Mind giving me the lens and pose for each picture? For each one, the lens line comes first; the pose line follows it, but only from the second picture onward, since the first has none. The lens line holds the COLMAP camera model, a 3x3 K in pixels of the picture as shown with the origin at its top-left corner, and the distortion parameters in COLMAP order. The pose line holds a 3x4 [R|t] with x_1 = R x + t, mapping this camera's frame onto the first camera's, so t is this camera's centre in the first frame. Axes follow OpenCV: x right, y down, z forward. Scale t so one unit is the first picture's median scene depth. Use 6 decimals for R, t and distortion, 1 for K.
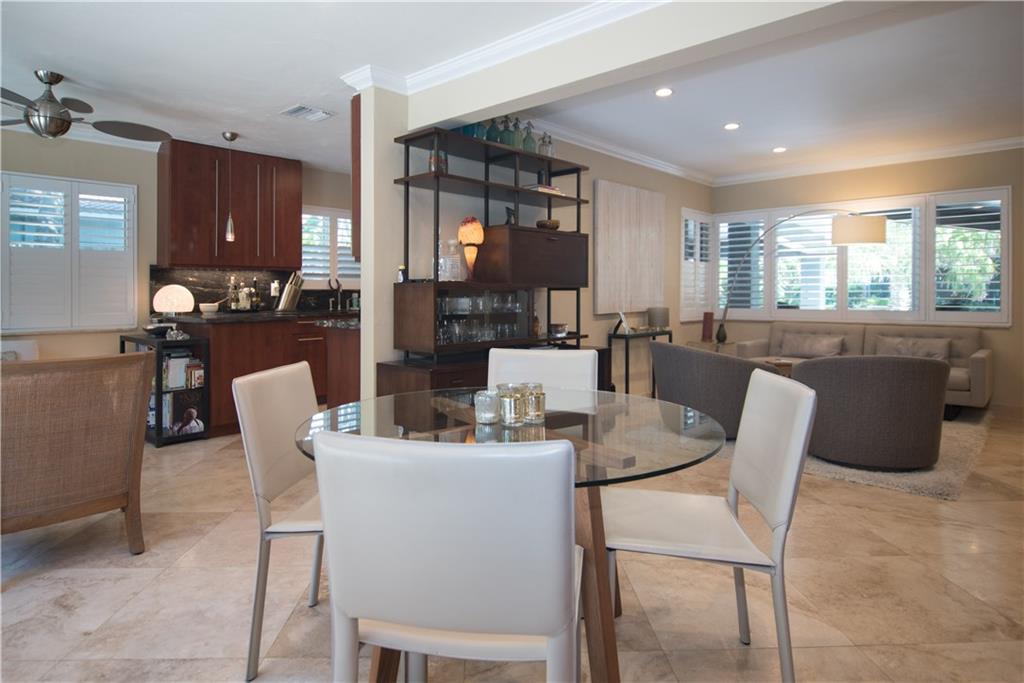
lens RADIAL K [[592.0, 0, 511.0], [0, 592.0, 304.8], [0, 0, 1]] dist [0.001983, 0.000408]
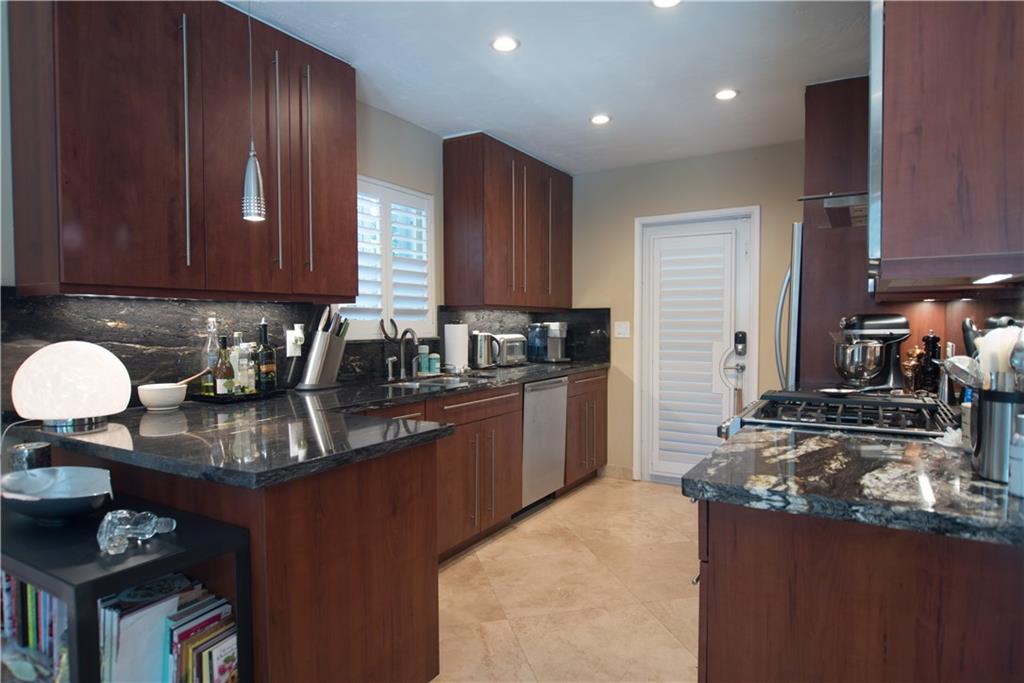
lens RADIAL K [[603.1, 0, 527.1], [0, 603.1, 363.4], [0, 0, 1]] dist [-0.001331, -0.000416]
pose [[0.973042, -0.016036, 0.230069, -0.361358], [0.005294, 0.998870, 0.047232, -0.034355], [-0.230566, -0.044741, 0.972027, 0.541428]]
